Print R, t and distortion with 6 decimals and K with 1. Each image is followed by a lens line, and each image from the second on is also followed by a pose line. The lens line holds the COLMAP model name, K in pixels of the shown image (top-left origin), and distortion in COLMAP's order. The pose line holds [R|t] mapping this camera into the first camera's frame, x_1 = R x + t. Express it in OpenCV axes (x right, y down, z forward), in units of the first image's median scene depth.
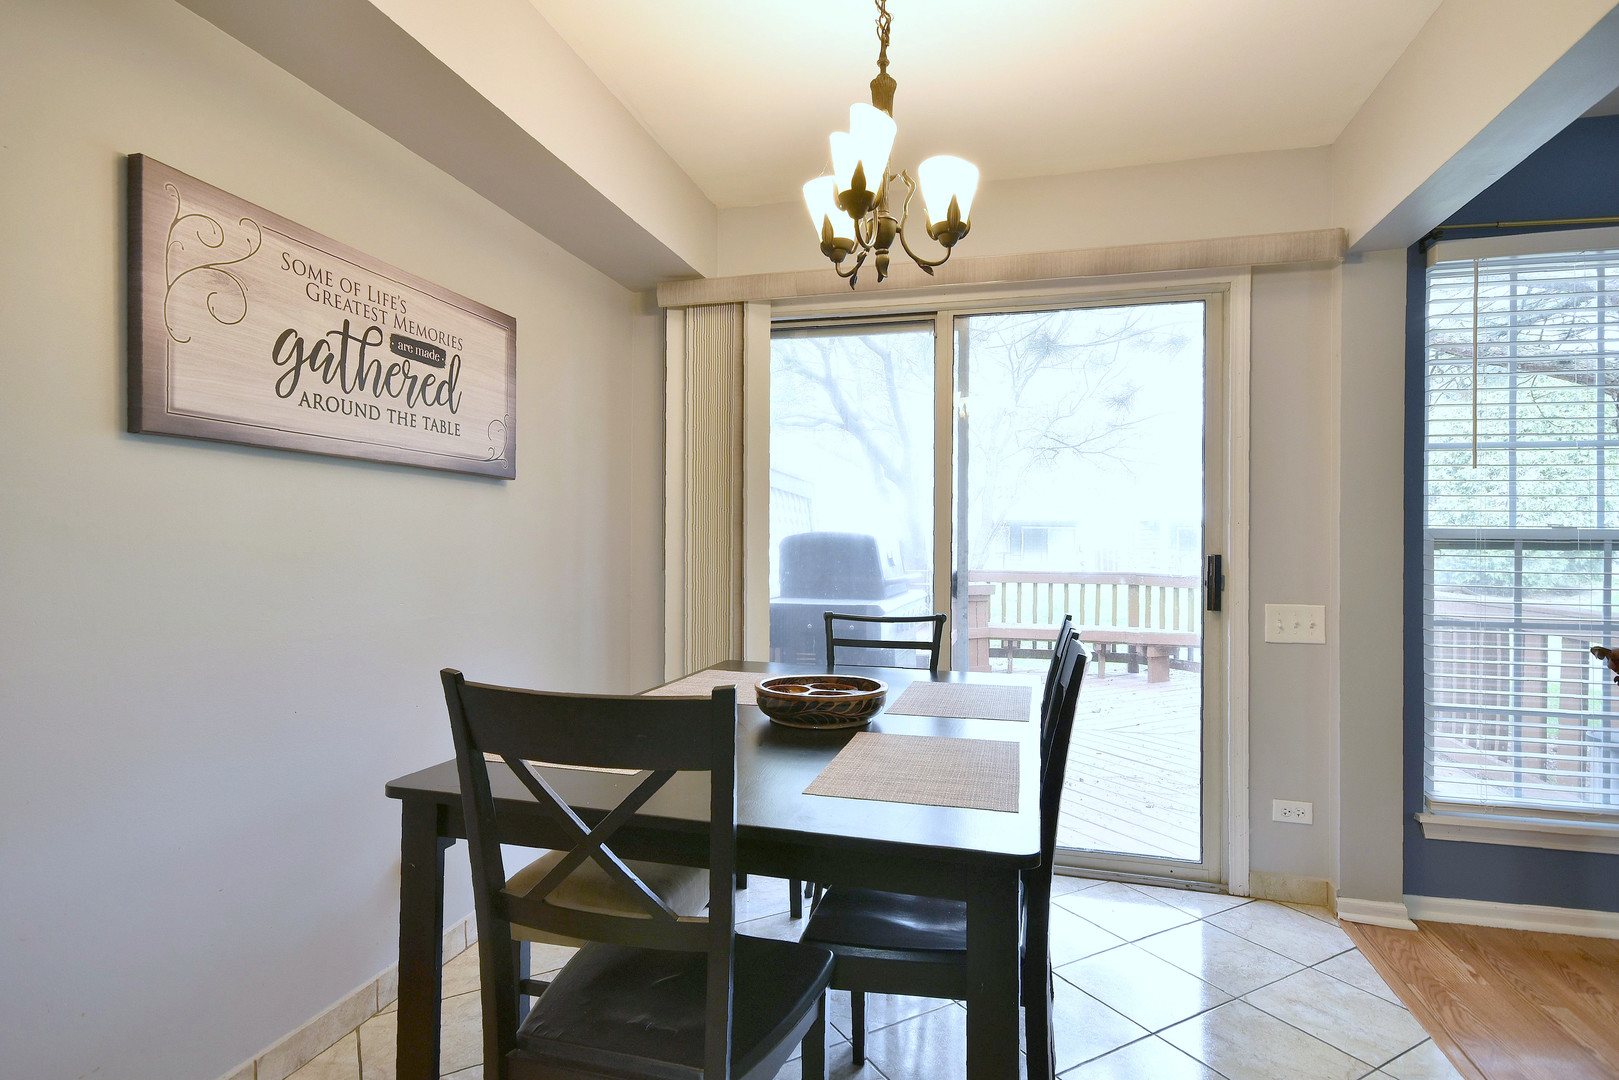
lens RADIAL K [[831.6, 0, 787.9], [0, 831.6, 543.1], [0, 0, 1]] dist [0.006662, -0.002140]
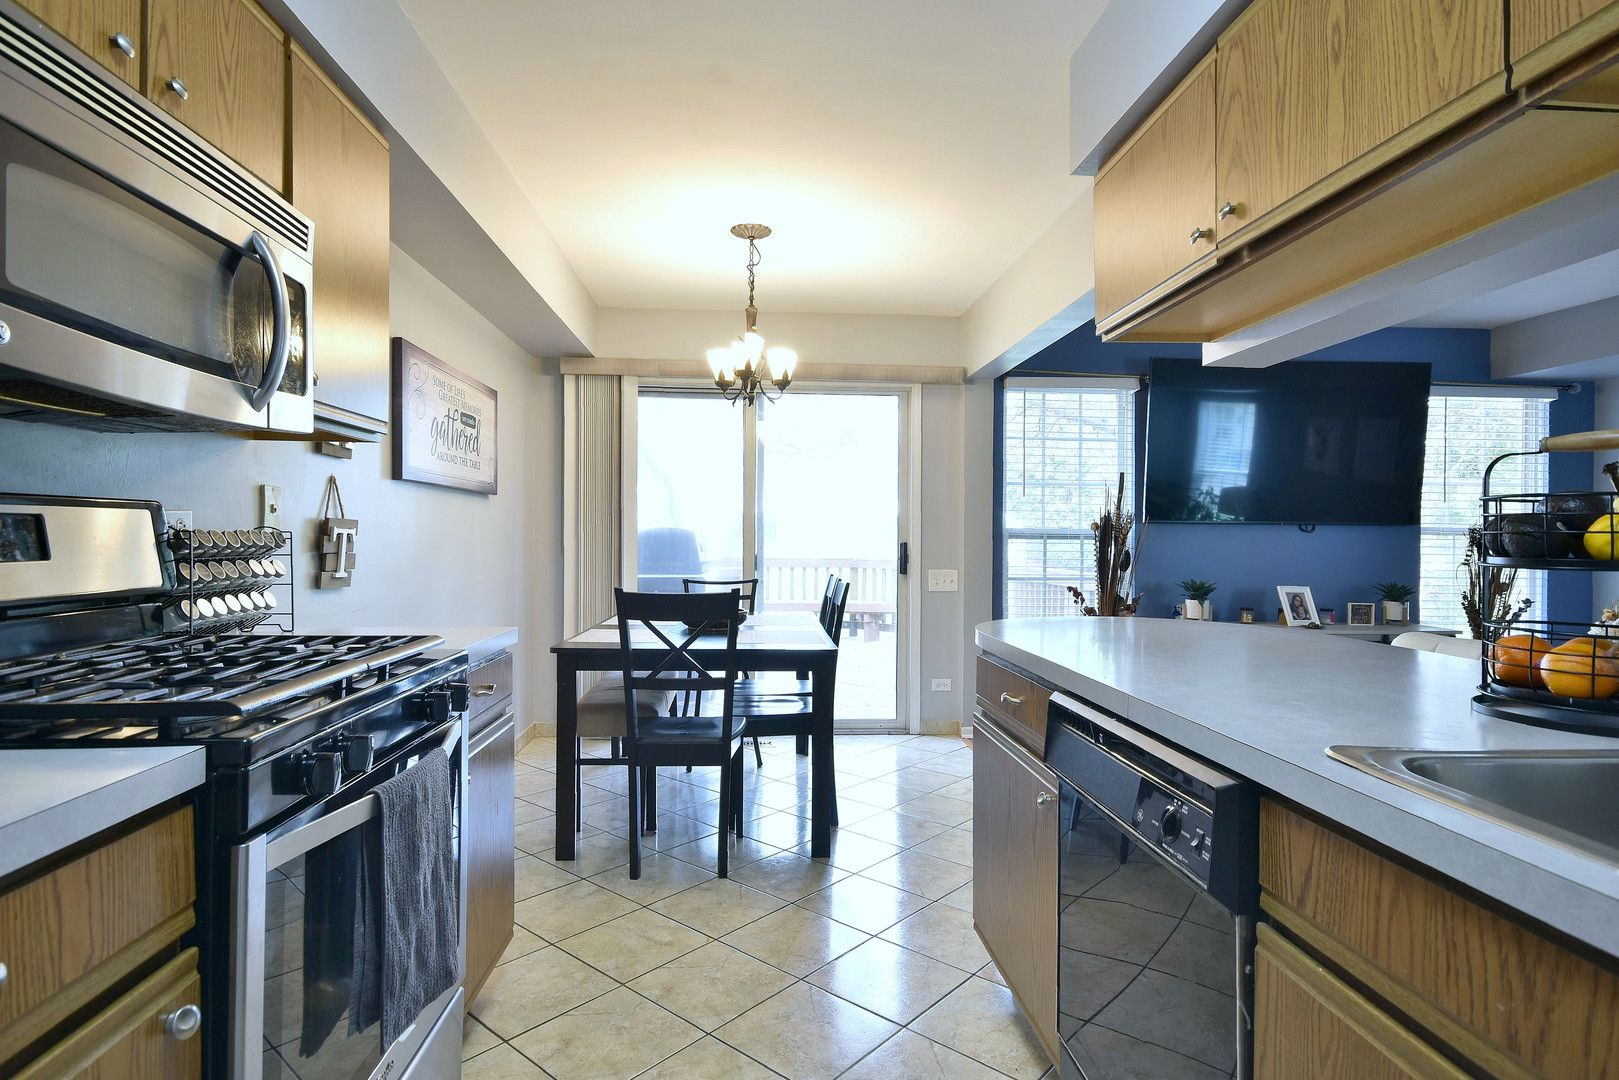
lens RADIAL K [[842.8, 0, 813.7], [0, 842.8, 539.3], [0, 0, 1]] dist [0.006290, -0.000560]
pose [[0.938615, -0.001477, 0.344963, -0.286039], [-0.000025, 0.999991, 0.004350, -0.000207], [-0.344967, -0.004092, 0.938606, -0.620682]]
